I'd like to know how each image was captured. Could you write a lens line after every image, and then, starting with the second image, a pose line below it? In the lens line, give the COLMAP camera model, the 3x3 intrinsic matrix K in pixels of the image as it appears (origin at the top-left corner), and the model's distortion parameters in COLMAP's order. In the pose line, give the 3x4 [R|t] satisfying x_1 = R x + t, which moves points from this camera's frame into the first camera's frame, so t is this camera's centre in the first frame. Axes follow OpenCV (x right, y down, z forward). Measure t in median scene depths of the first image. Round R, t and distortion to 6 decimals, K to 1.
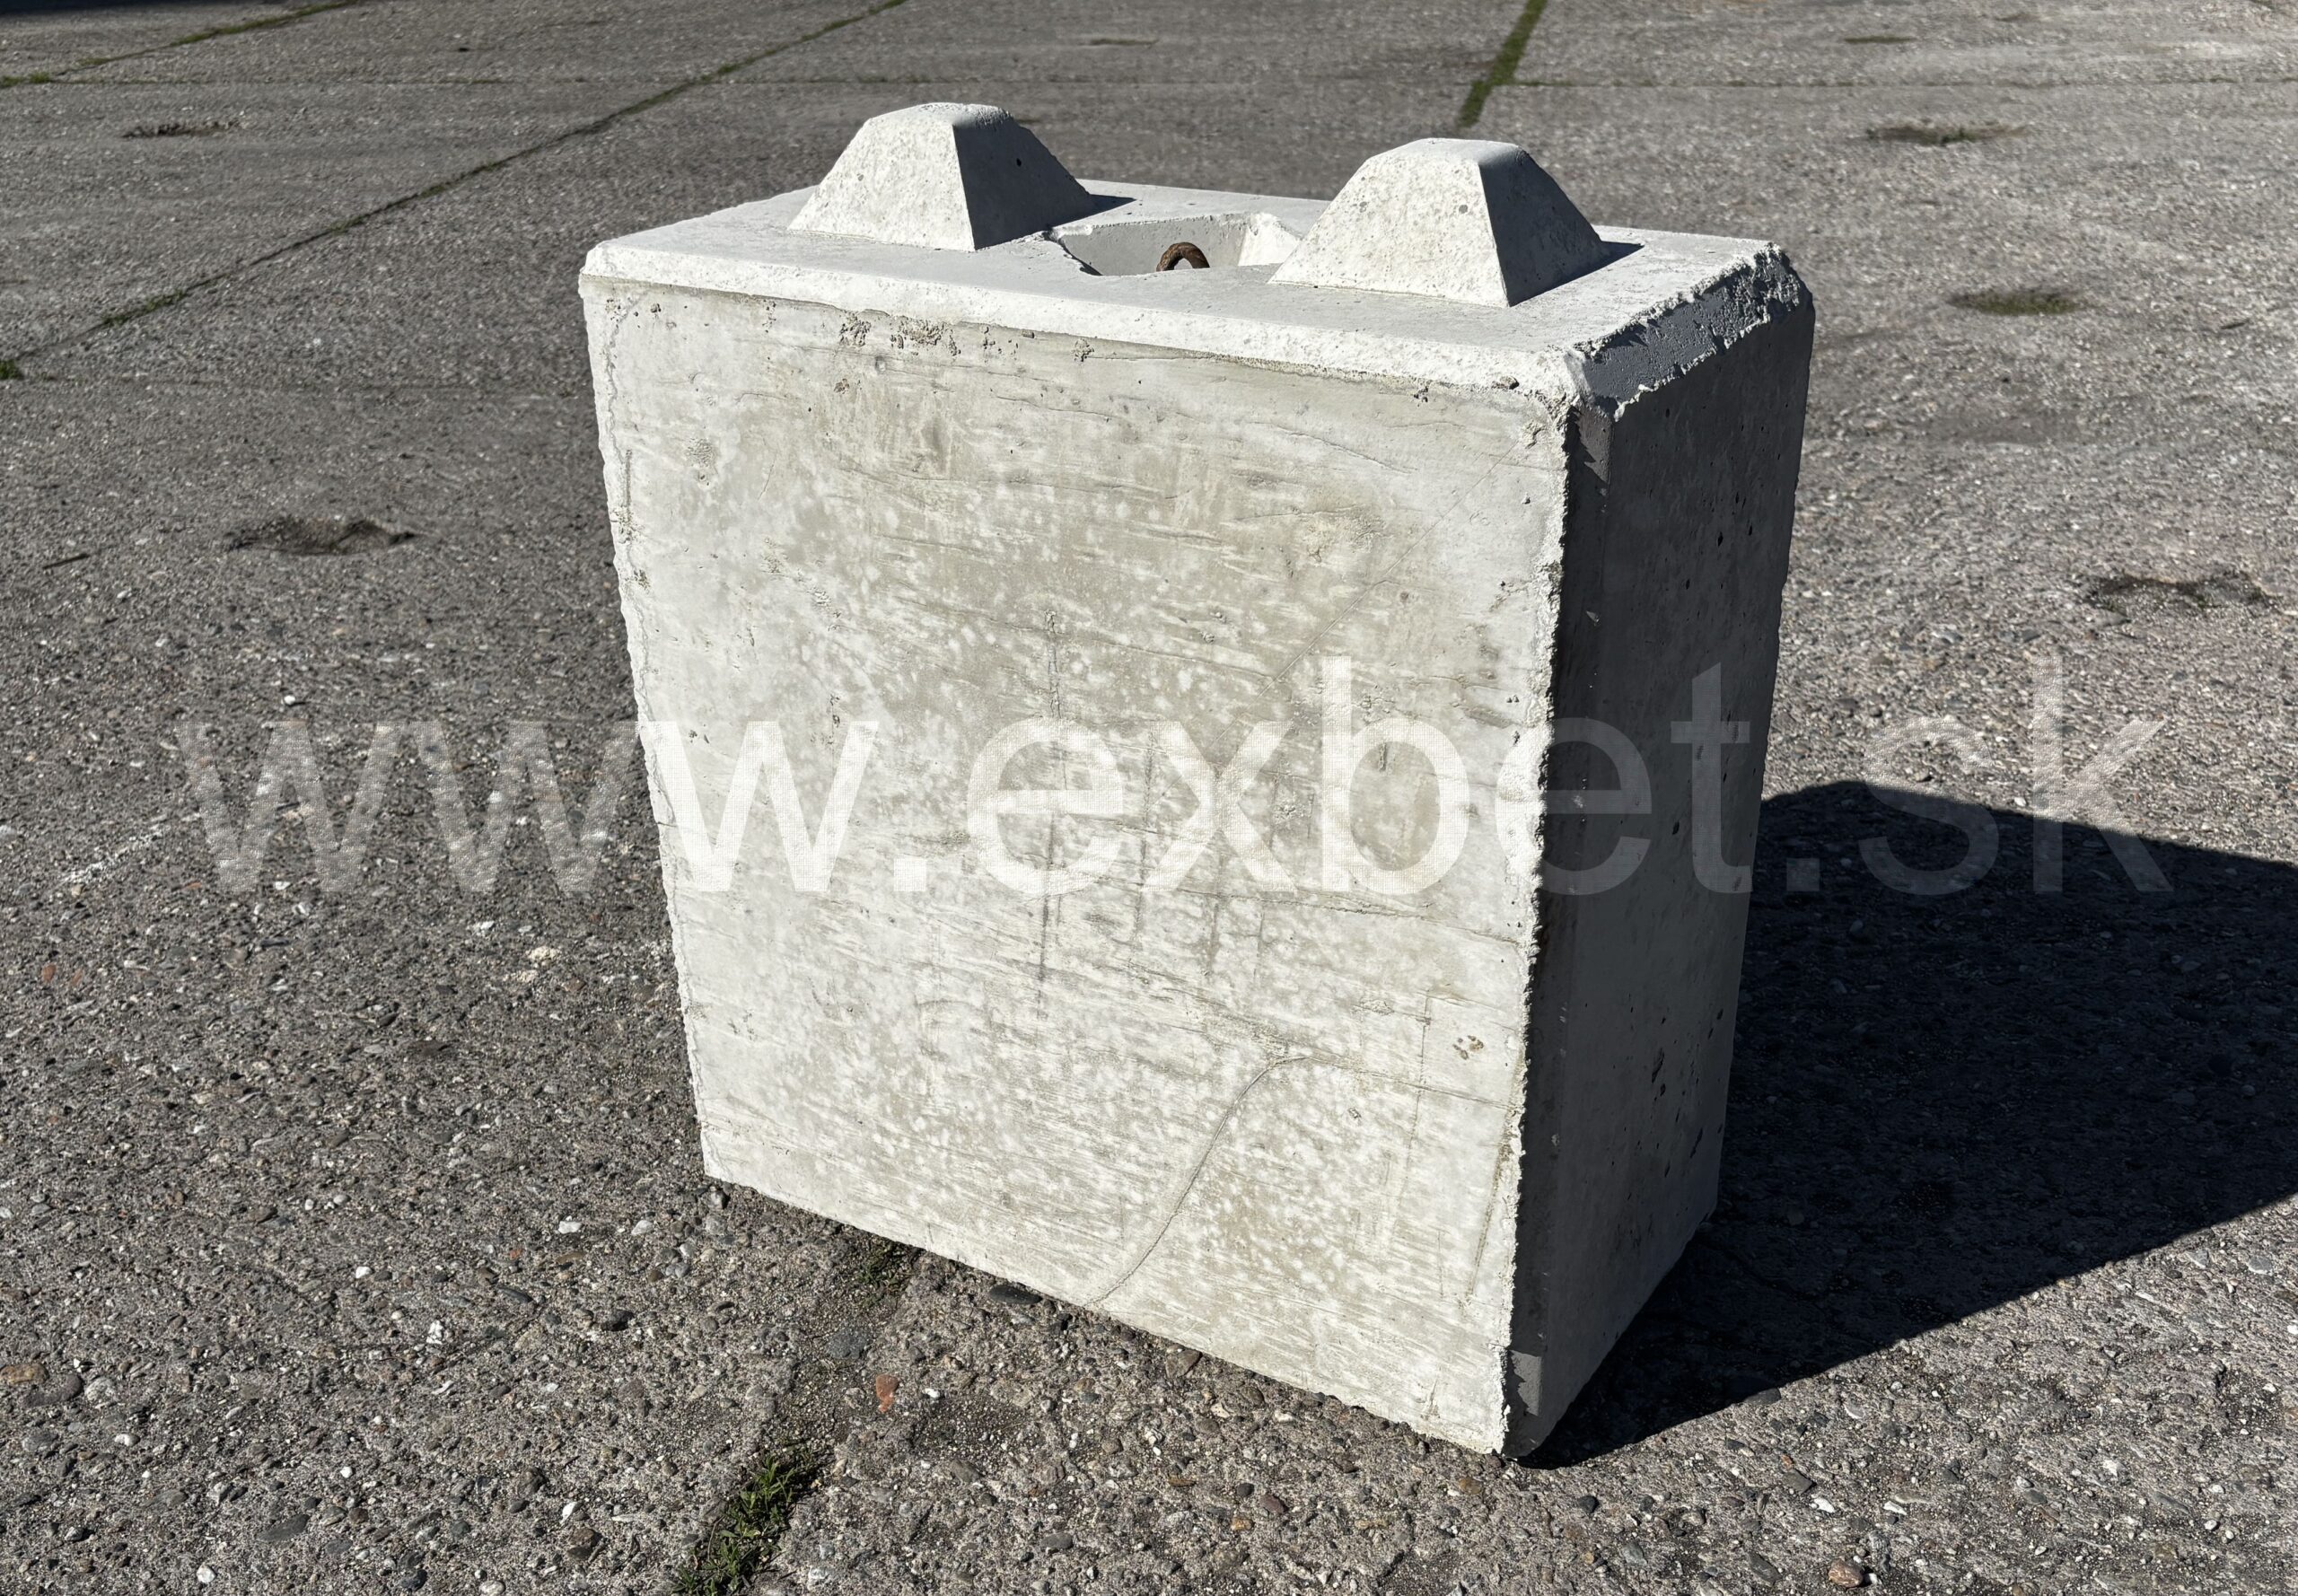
lens RADIAL K [[2309.5, 0, 1138.8], [0, 2309.5, 1046.3], [0, 0, 1]] dist [0.146958, -0.450806]
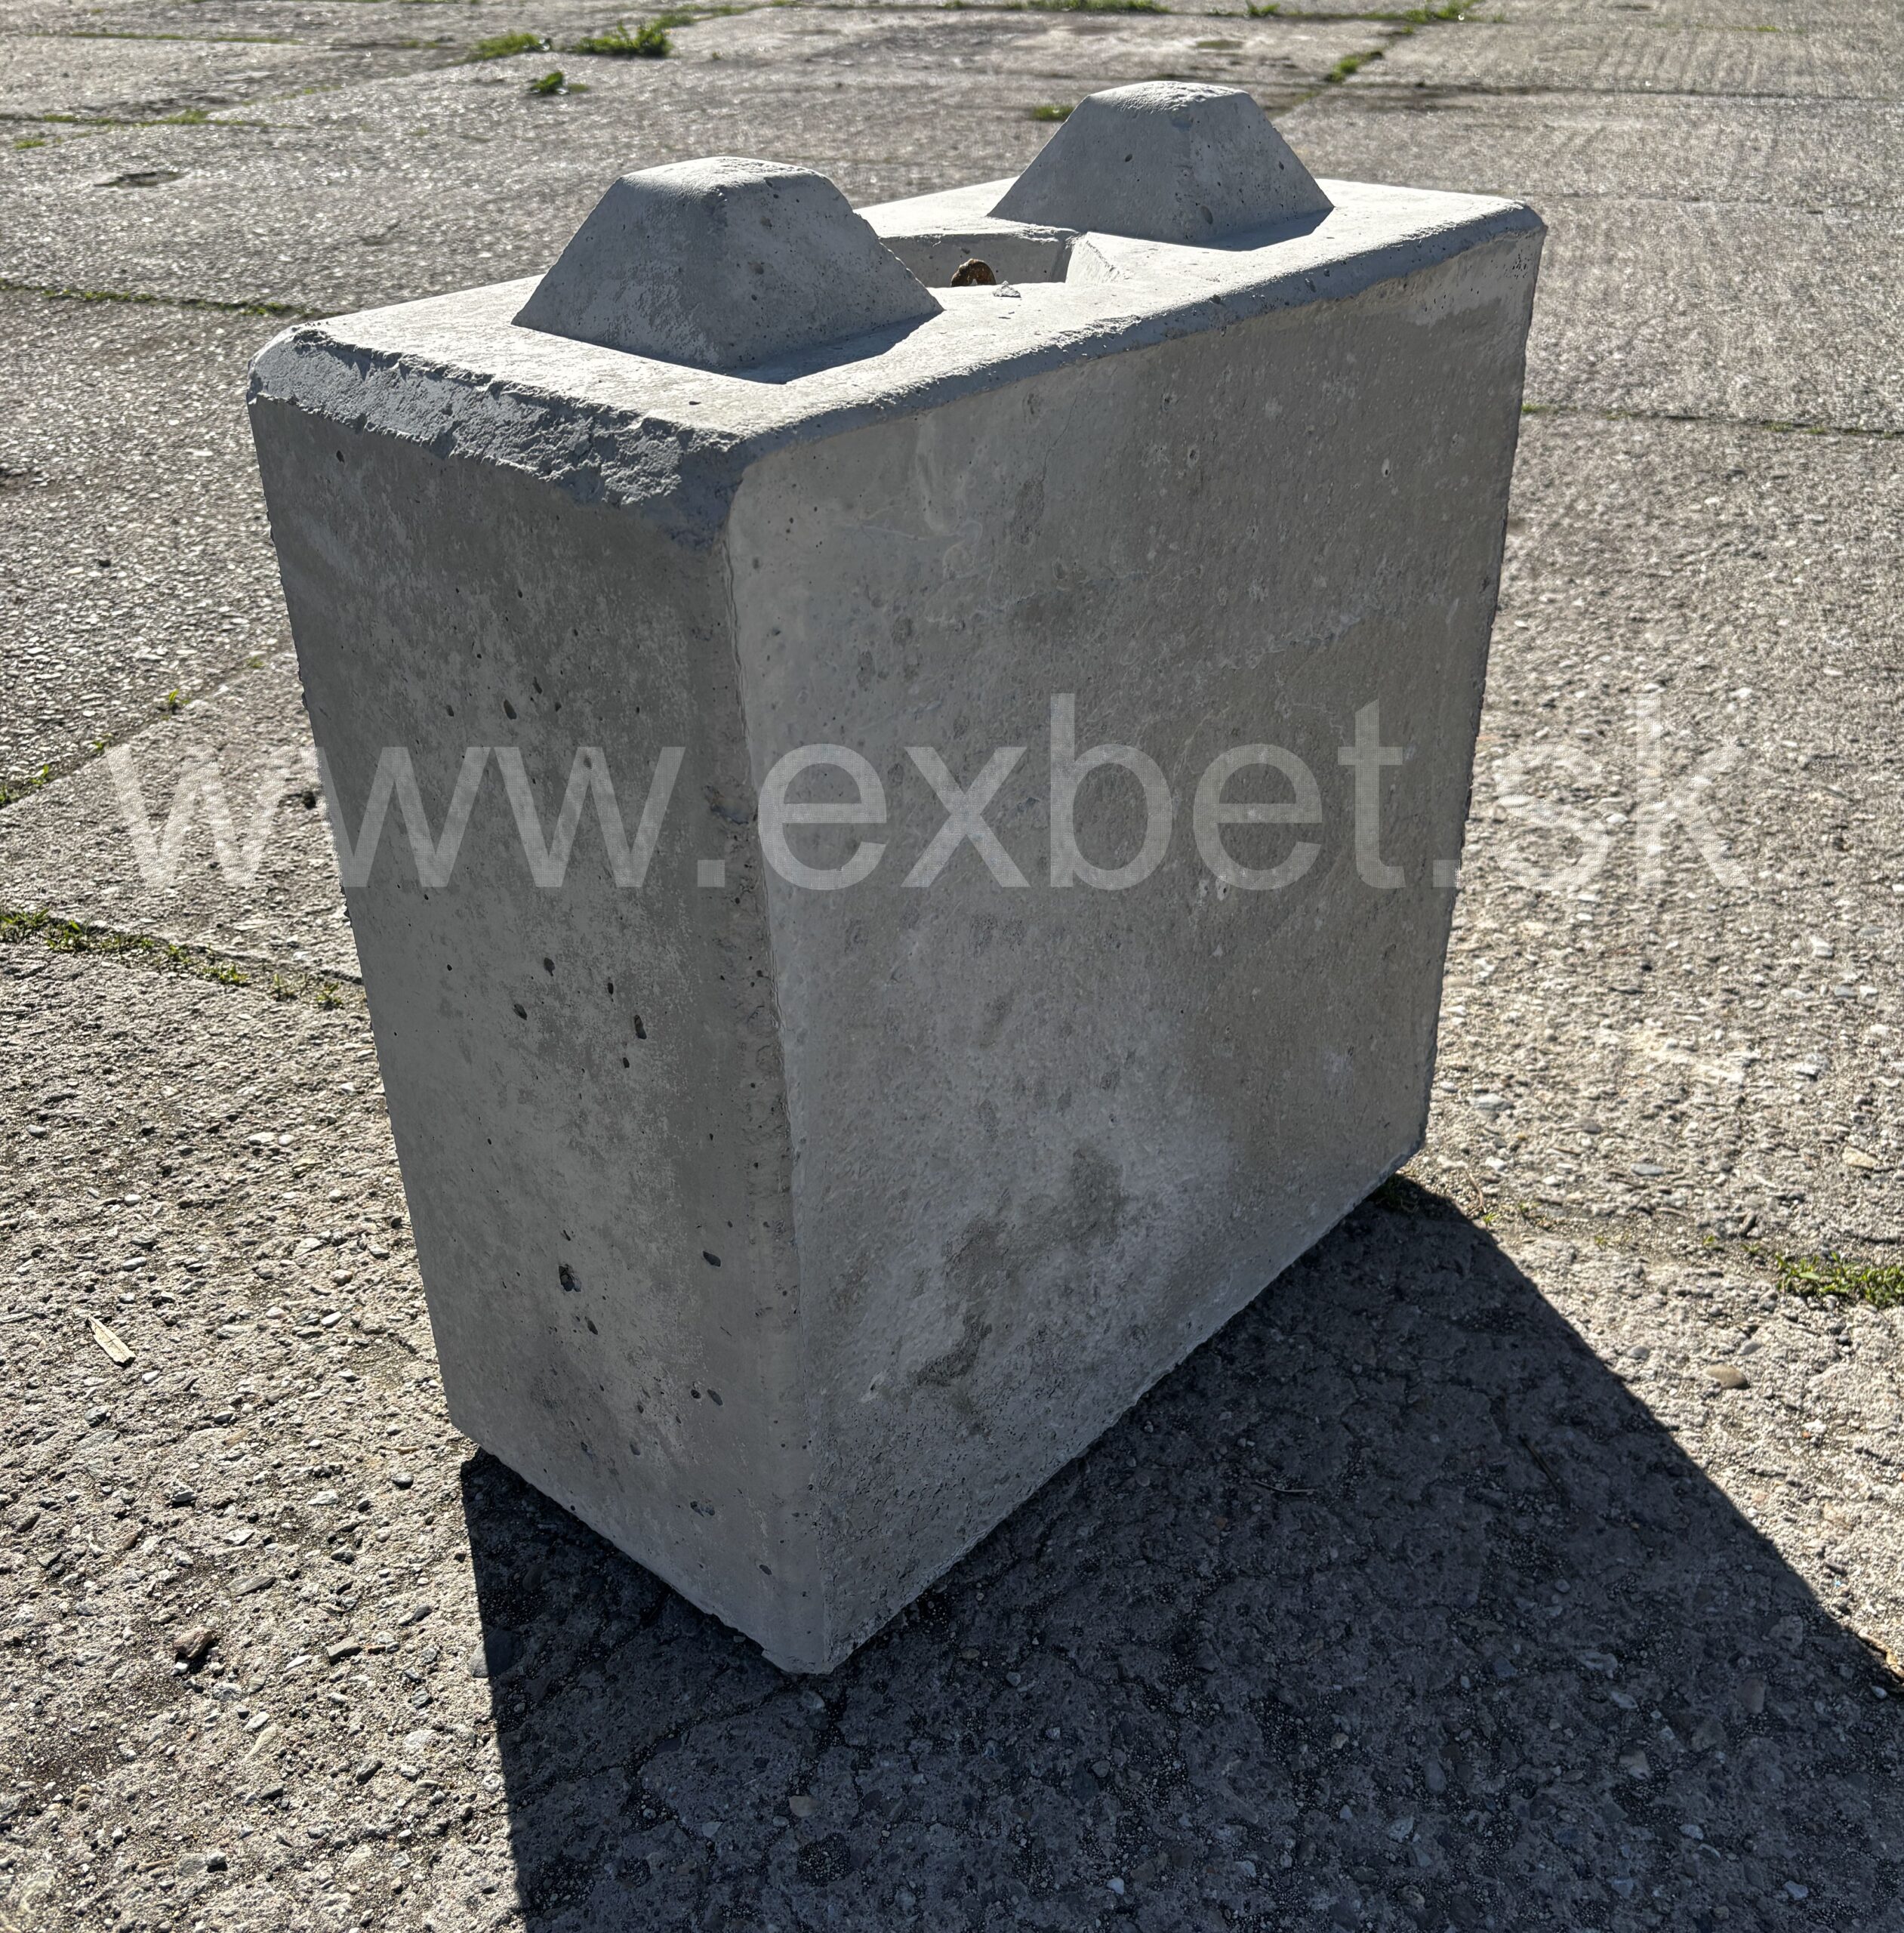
lens RADIAL K [[1917.2, 0, 962.7], [0, 1917.2, 1048.0], [0, 0, 1]] dist [-0.083472, 0.243059]
pose [[-0.139464, 0.560034, -0.816647, 0.737648], [-0.481979, 0.682030, 0.550028, -0.513865], [0.865012, 0.470315, 0.174806, 0.977563]]
